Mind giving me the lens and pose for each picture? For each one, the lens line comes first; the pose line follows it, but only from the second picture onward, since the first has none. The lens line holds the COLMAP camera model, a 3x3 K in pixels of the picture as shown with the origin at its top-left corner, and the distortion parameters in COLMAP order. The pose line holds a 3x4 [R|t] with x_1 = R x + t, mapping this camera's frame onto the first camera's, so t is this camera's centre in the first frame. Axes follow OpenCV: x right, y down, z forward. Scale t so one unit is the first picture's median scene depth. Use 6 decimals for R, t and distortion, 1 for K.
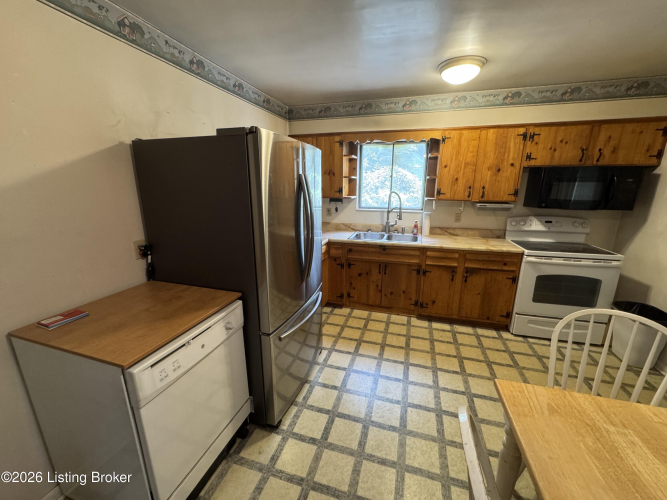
lens RADIAL K [[266.1, 0, 334.5], [0, 266.1, 251.1], [0, 0, 1]] dist [-0.003722, -0.000599]
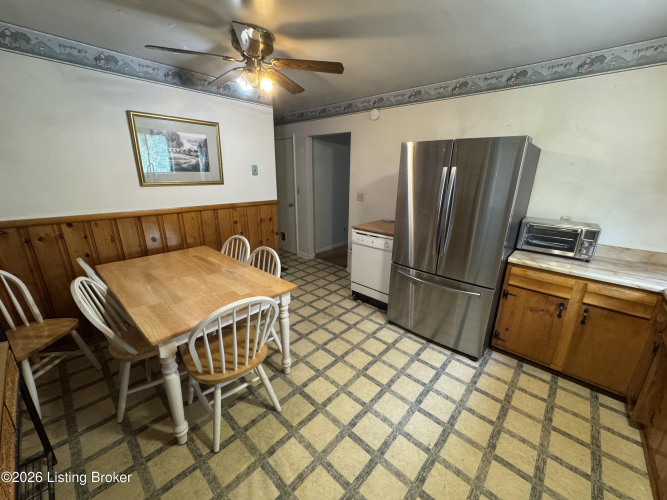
lens RADIAL K [[266.1, 0, 333.8], [0, 266.1, 251.7], [0, 0, 1]] dist [-0.003722, -0.000599]
pose [[-0.437005, 0.258570, -0.861492, 0.873610], [-0.230790, 0.893489, 0.385245, -0.204551], [0.869346, 0.367177, -0.330784, 0.761163]]
